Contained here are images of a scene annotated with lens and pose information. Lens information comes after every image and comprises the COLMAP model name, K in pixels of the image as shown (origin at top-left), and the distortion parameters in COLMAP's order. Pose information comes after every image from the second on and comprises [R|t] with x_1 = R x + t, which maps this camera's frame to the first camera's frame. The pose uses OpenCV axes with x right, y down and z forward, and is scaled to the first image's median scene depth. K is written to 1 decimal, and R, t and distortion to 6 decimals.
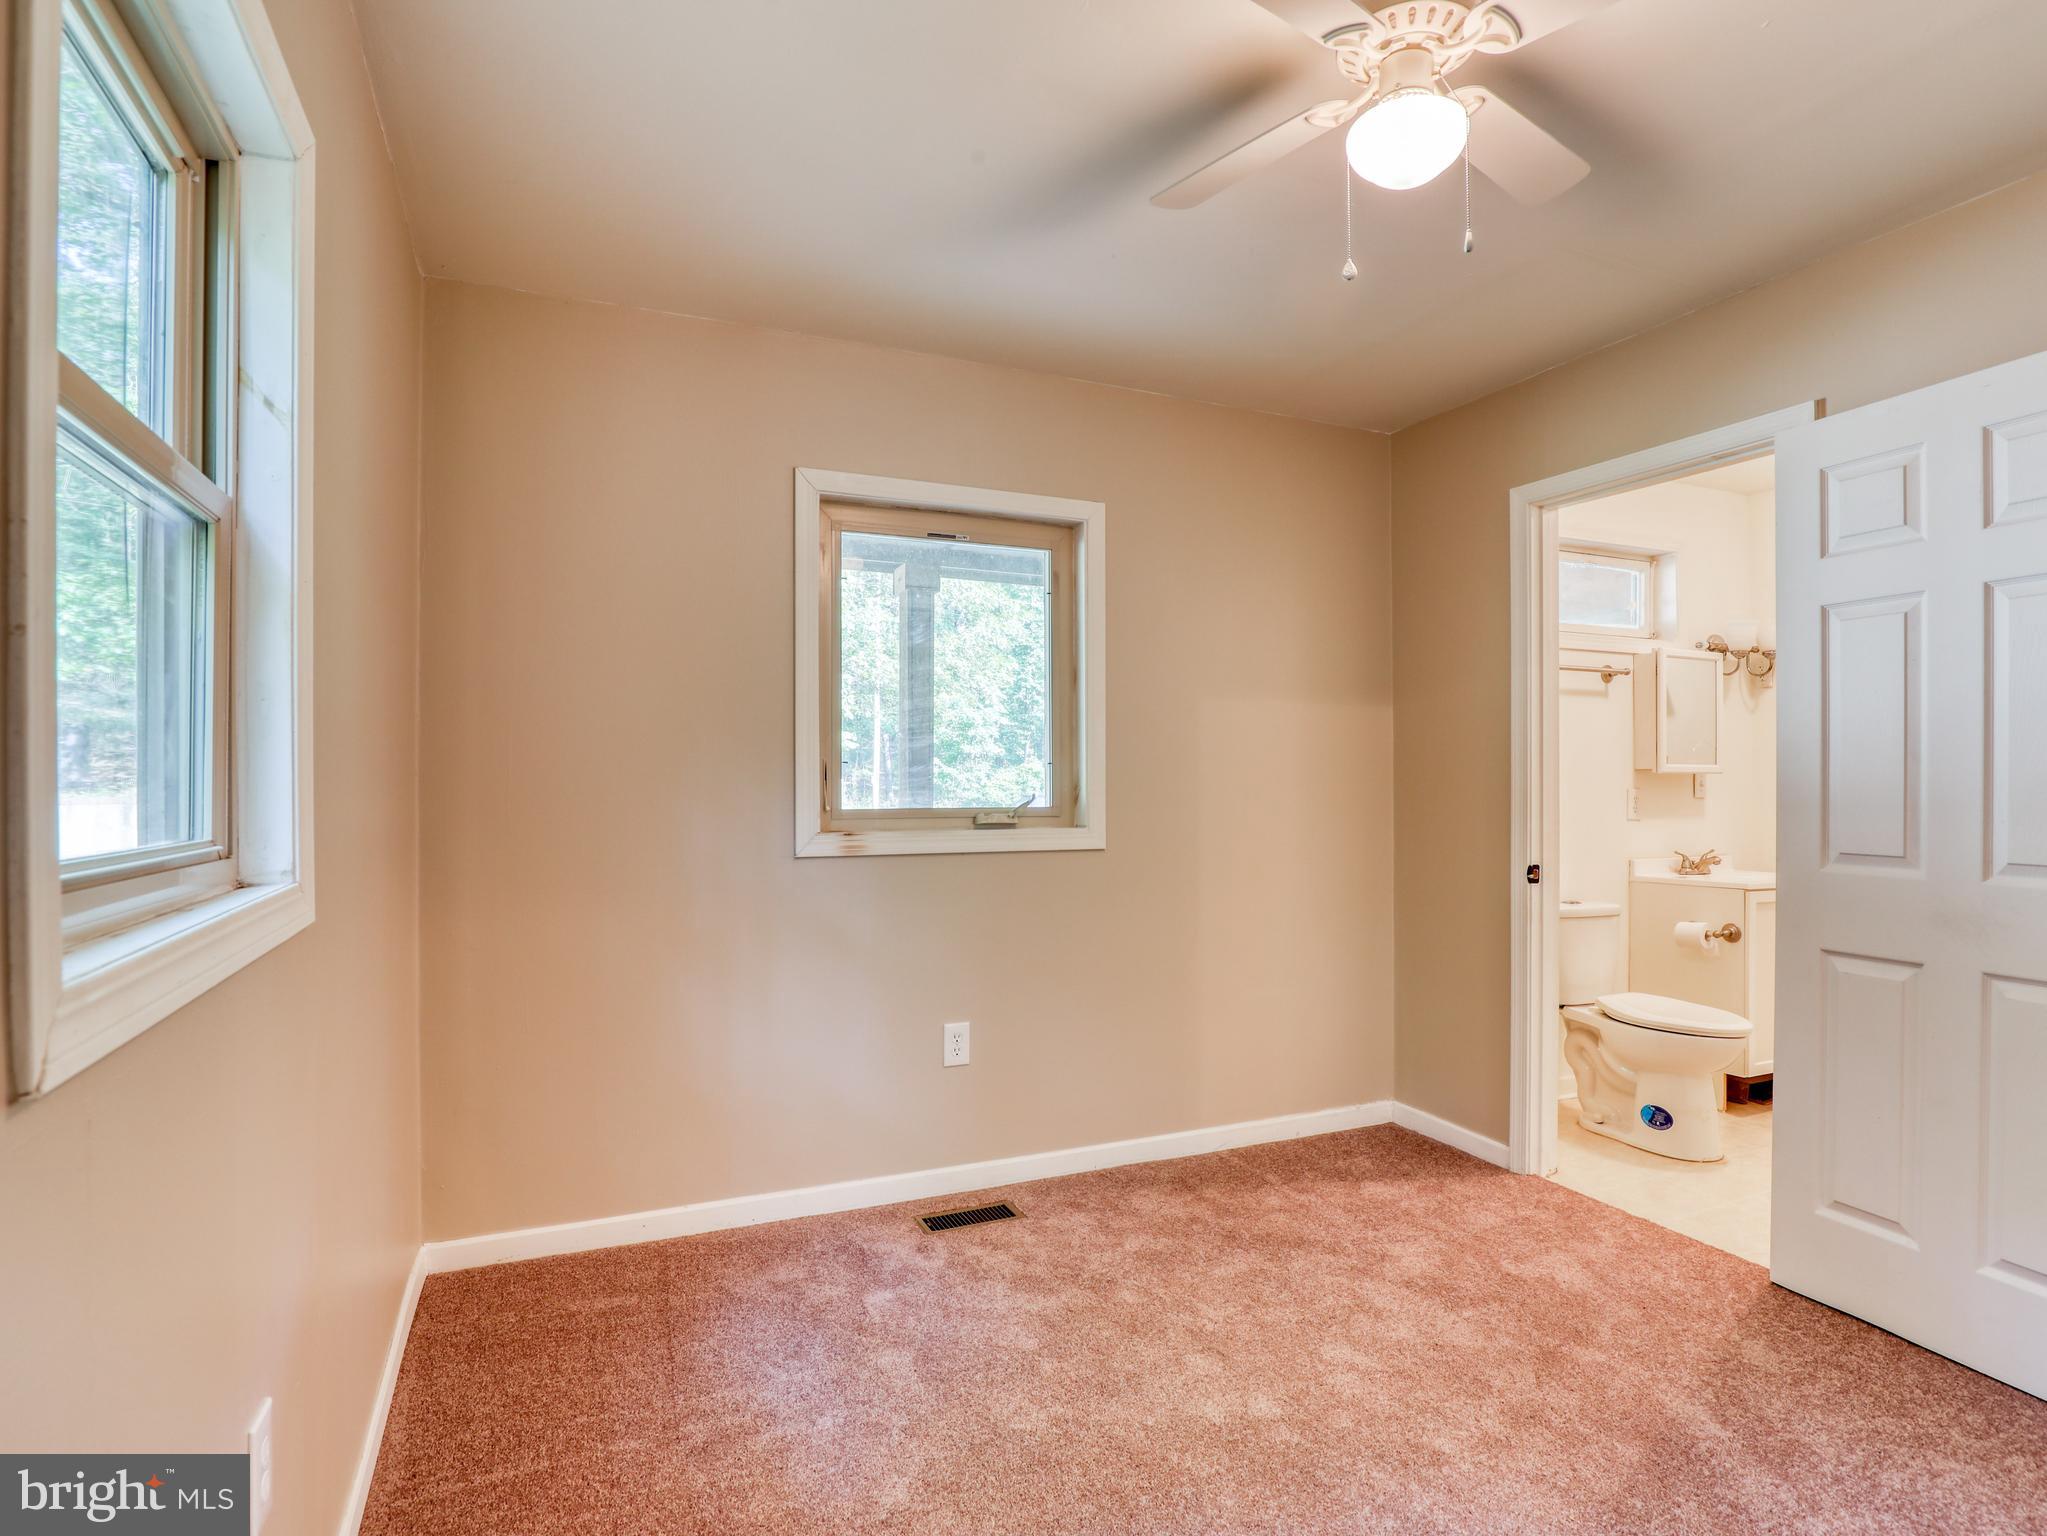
lens RADIAL K [[1062.9, 0, 1034.7], [0, 1062.9, 772.9], [0, 0, 1]] dist [-0.031898, 0.000169]
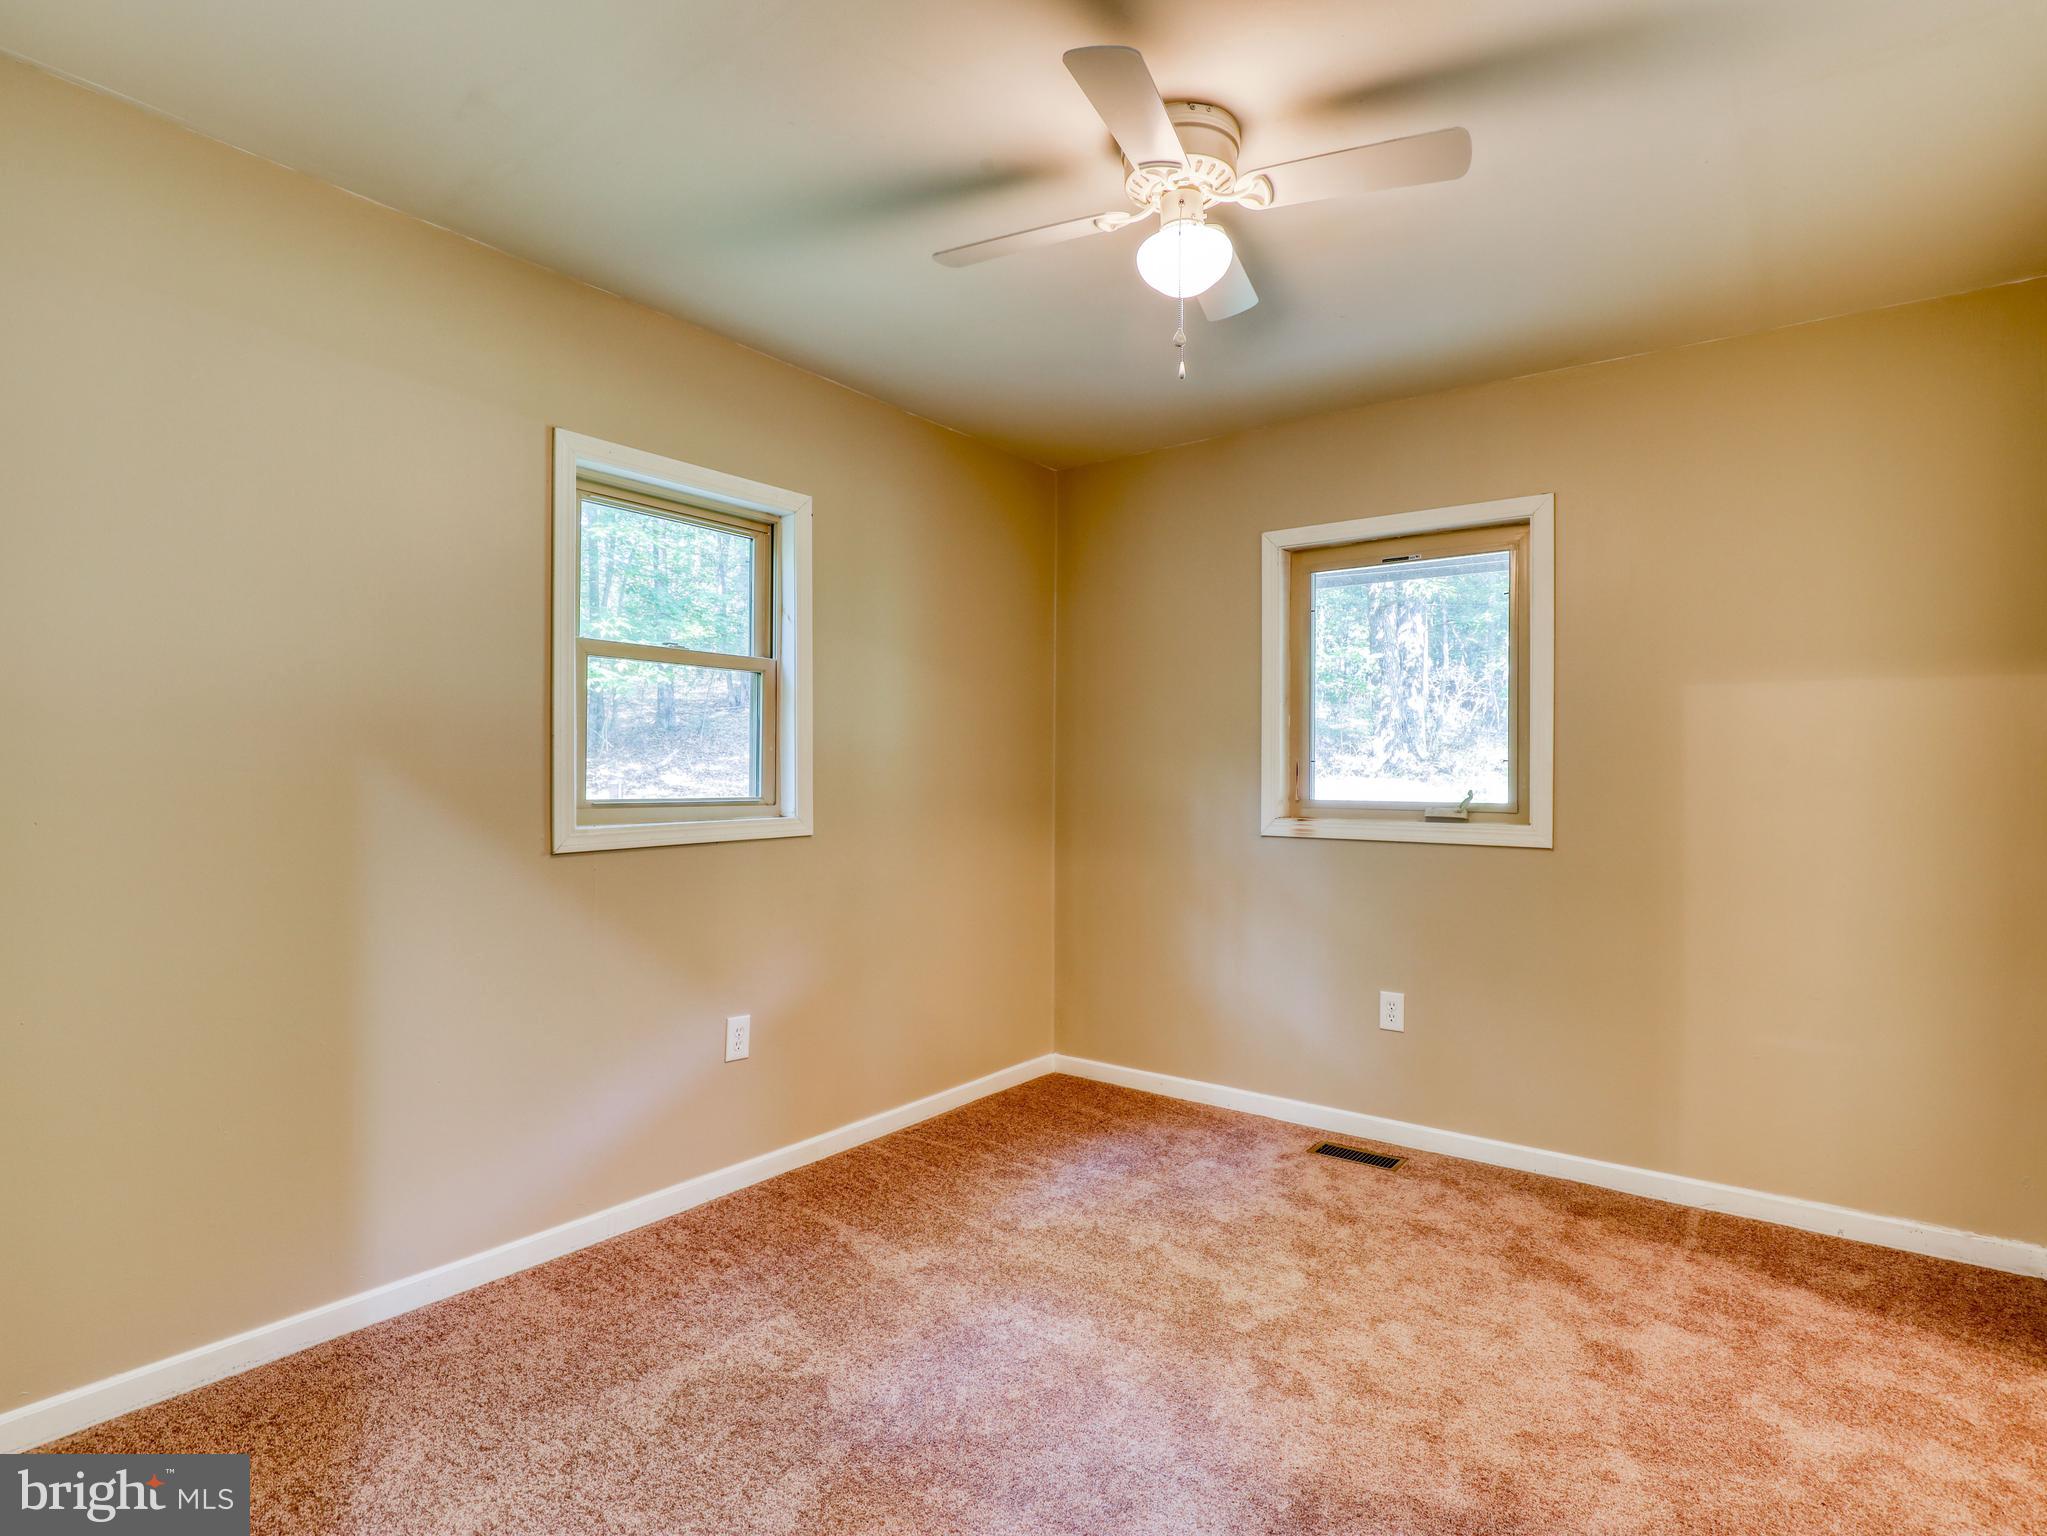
lens RADIAL K [[1023.8, 0, 1027.0], [0, 1023.8, 752.0], [0, 0, 1]] dist [-0.031783, 0.000634]
pose [[0.497358, -0.015089, -0.867414, 0.811891], [-0.001388, 0.999834, -0.018188, 0.001286], [0.867544, 0.010250, 0.497255, 0.150301]]
